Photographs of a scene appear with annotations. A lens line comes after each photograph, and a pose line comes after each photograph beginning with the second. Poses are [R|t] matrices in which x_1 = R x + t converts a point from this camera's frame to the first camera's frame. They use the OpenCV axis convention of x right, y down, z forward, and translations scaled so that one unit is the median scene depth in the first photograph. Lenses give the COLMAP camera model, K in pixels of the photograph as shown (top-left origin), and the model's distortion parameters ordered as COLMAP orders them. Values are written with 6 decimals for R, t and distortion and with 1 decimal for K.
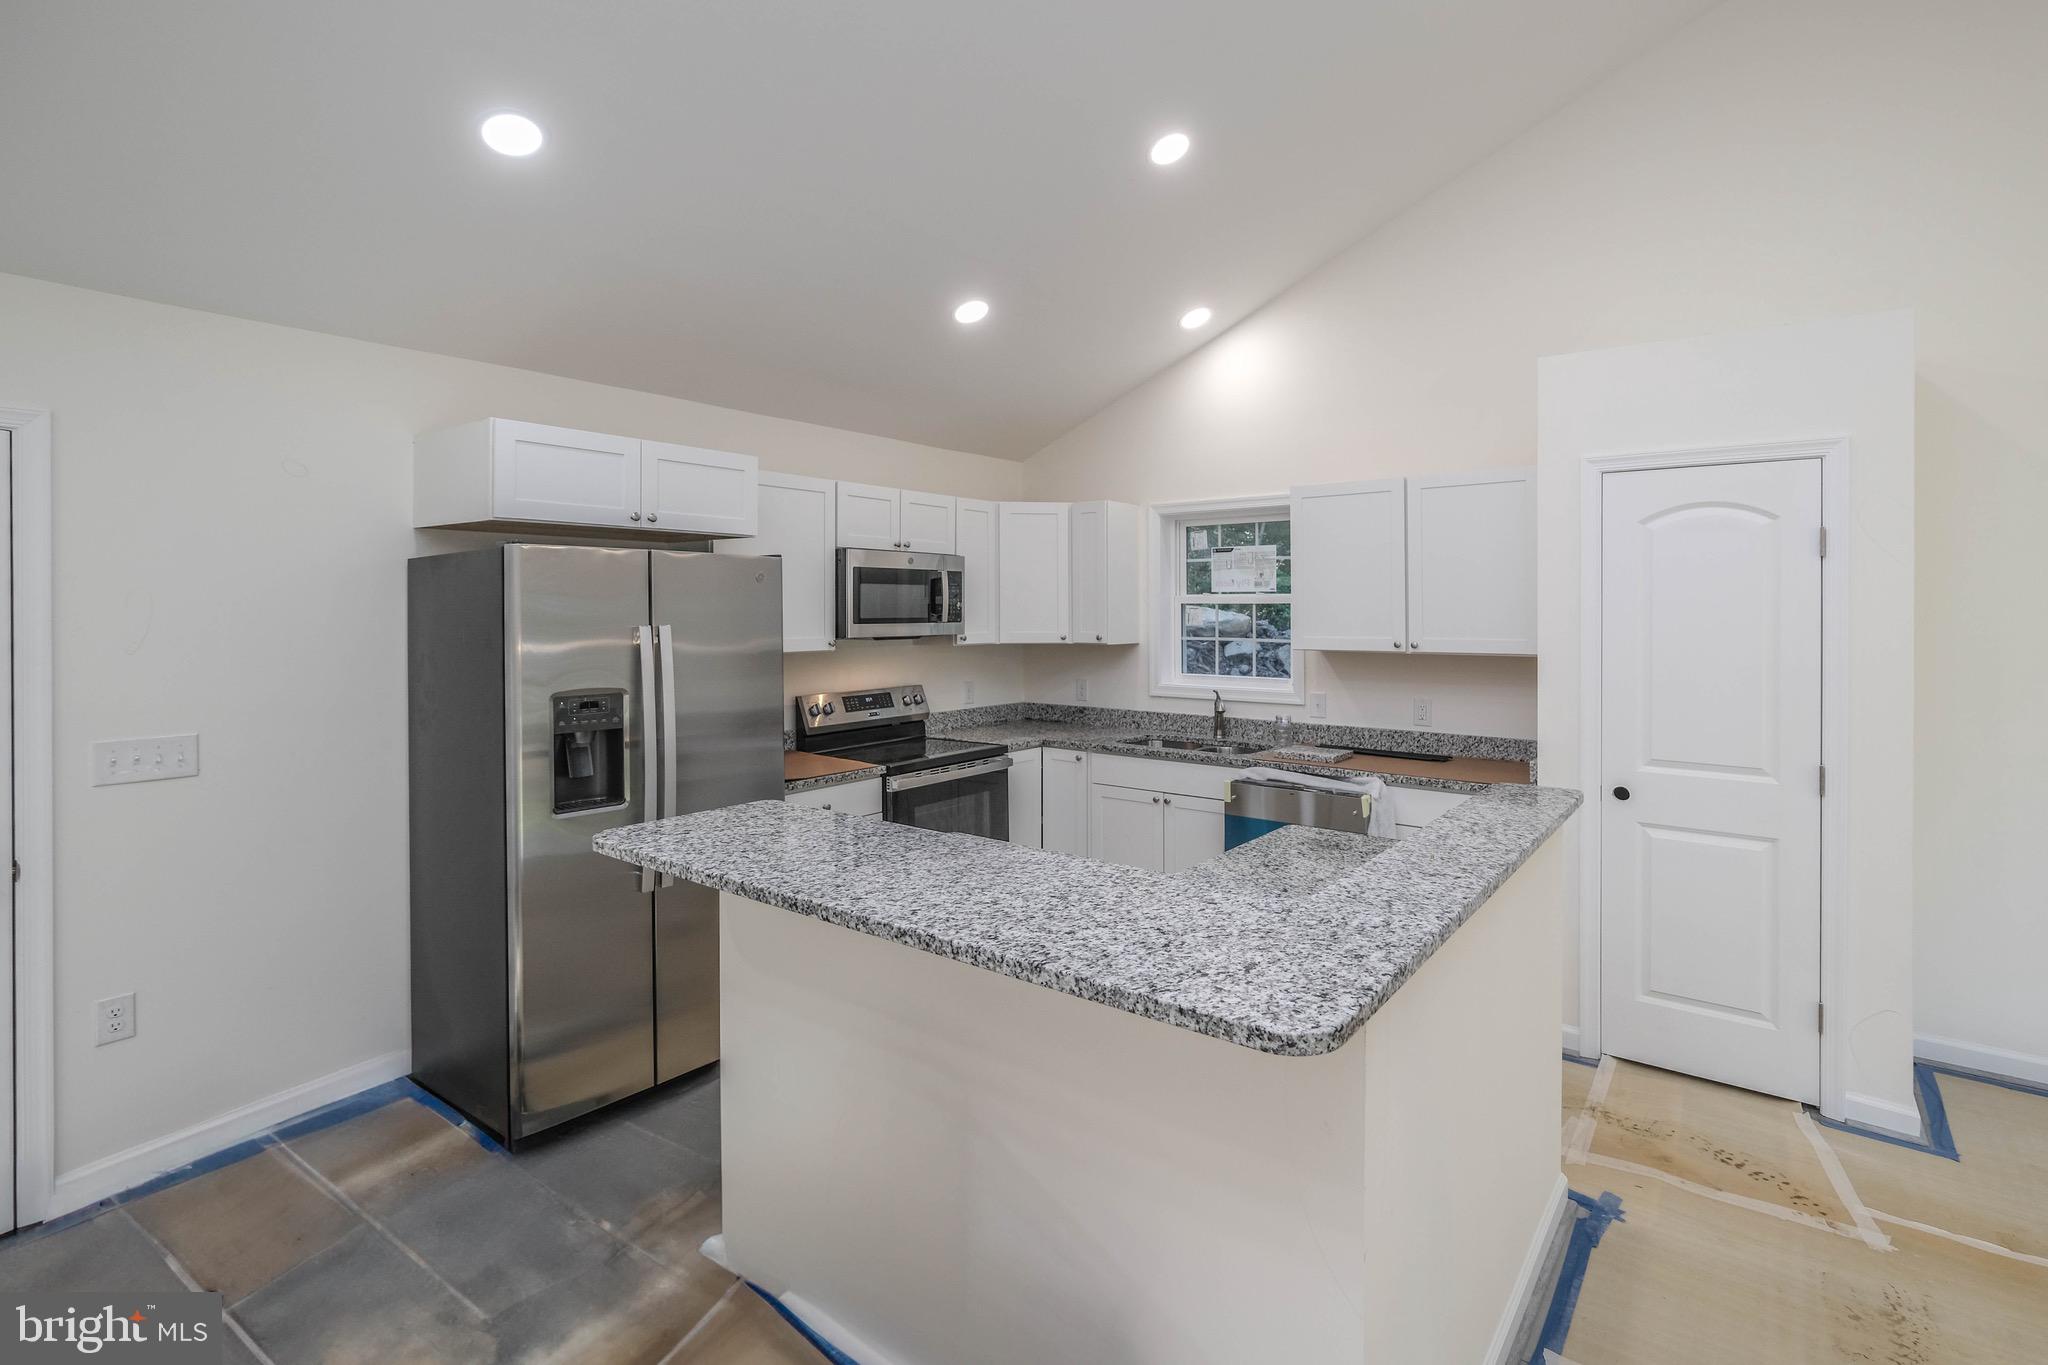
lens RADIAL K [[993.7, 0, 1031.5], [0, 993.7, 597.4], [0, 0, 1]] dist [0.001039, 0.000679]
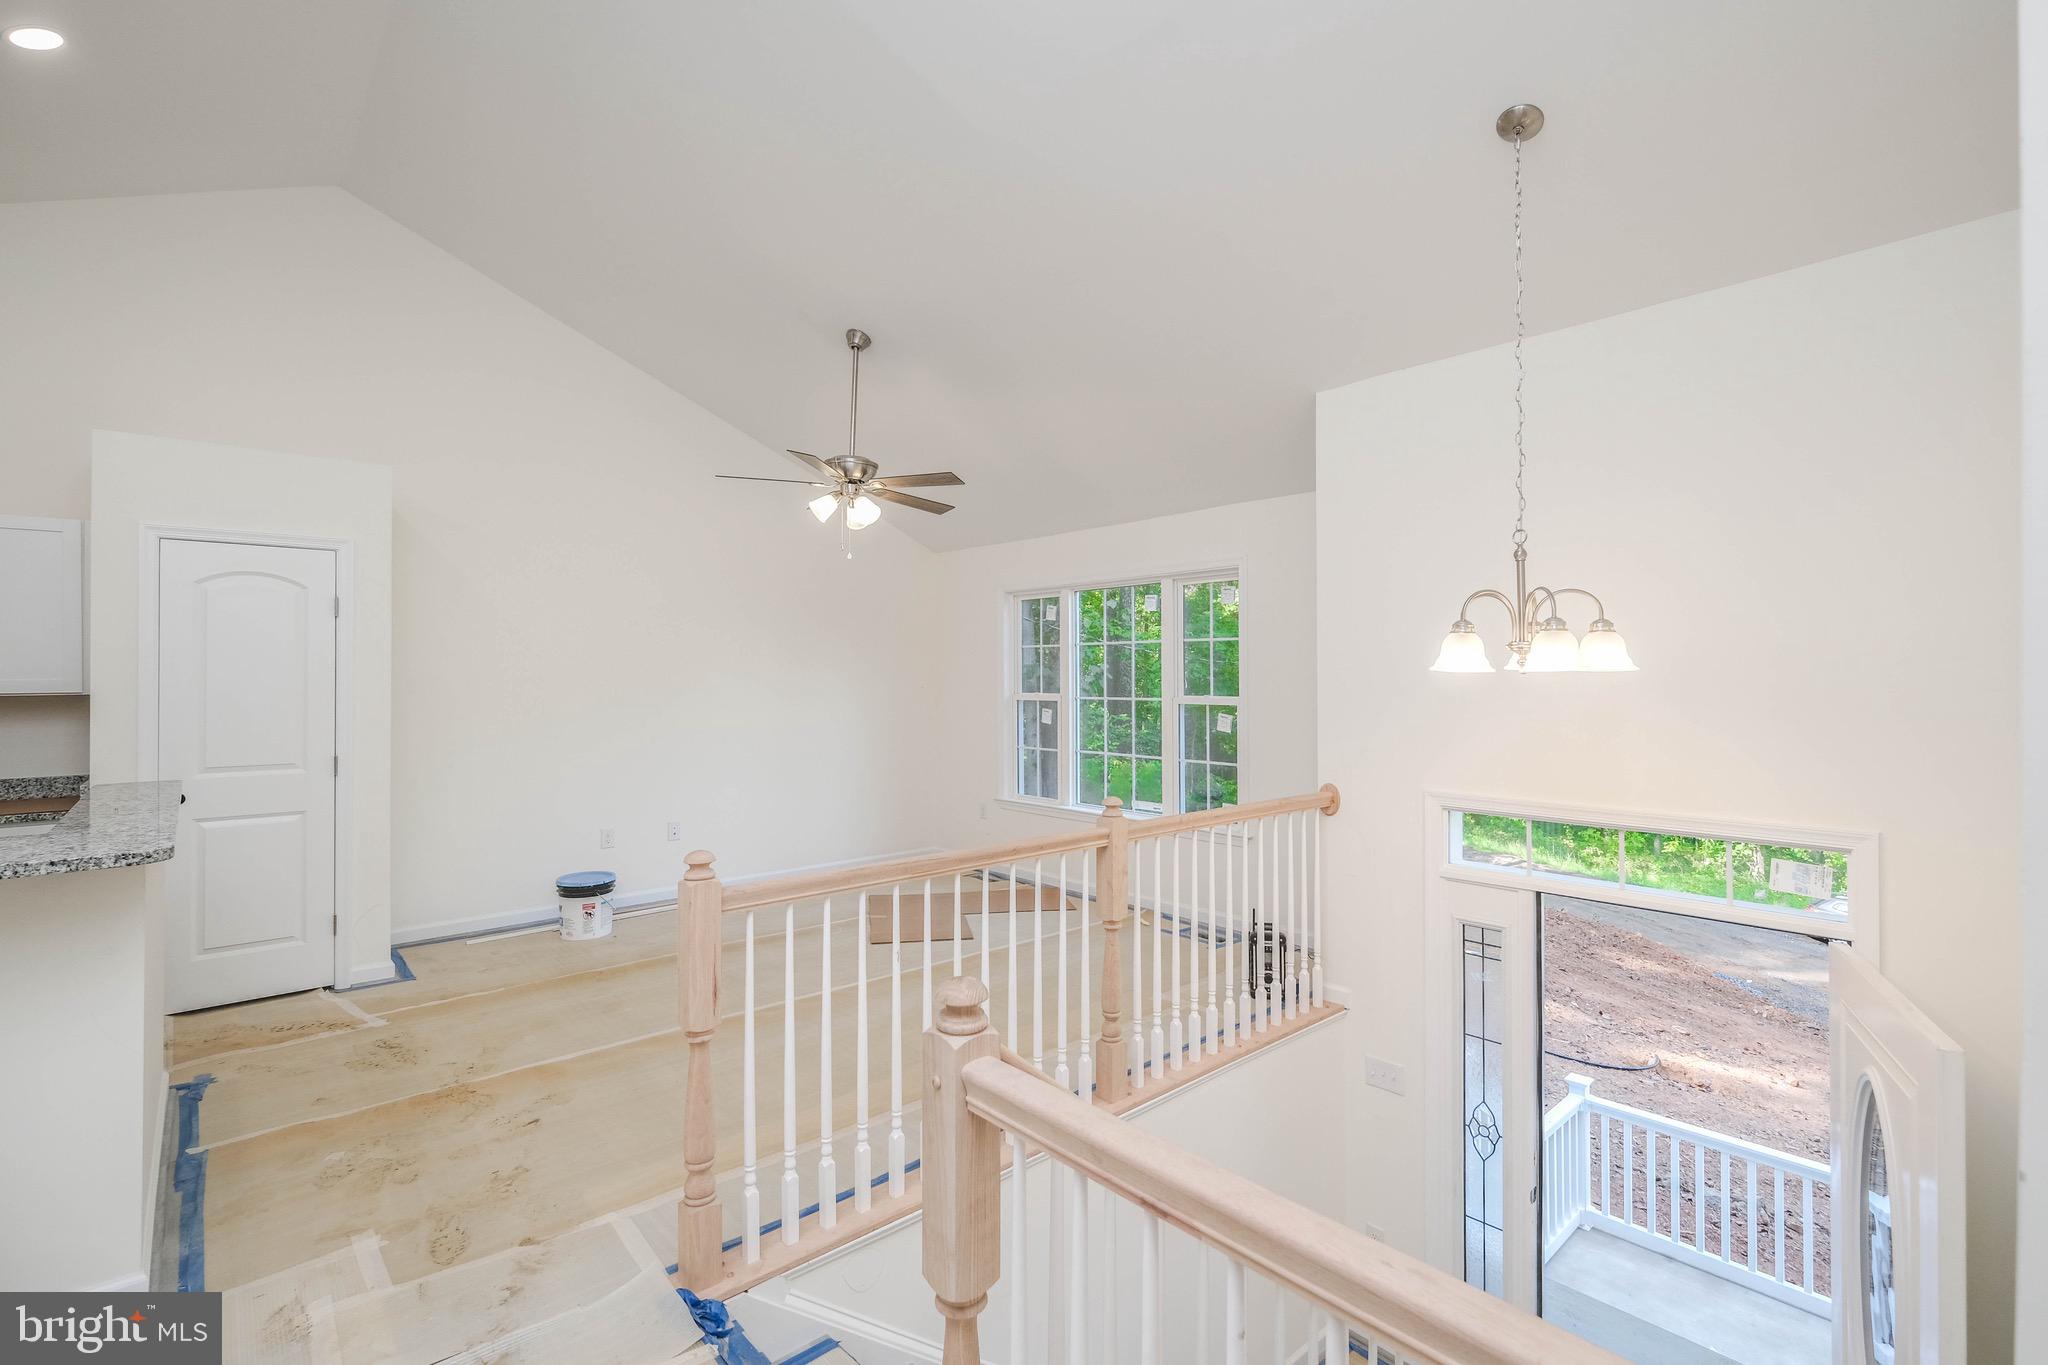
lens RADIAL K [[905.9, 0, 1027.5], [0, 905.9, 664.7], [0, 0, 1]] dist [-0.004226, -0.000884]
pose [[0.196846, 0.000928, 0.980434, -0.345874], [-0.000733, 0.999999, -0.000799, 0.033567], [-0.980434, -0.000562, 0.196847, -0.298588]]
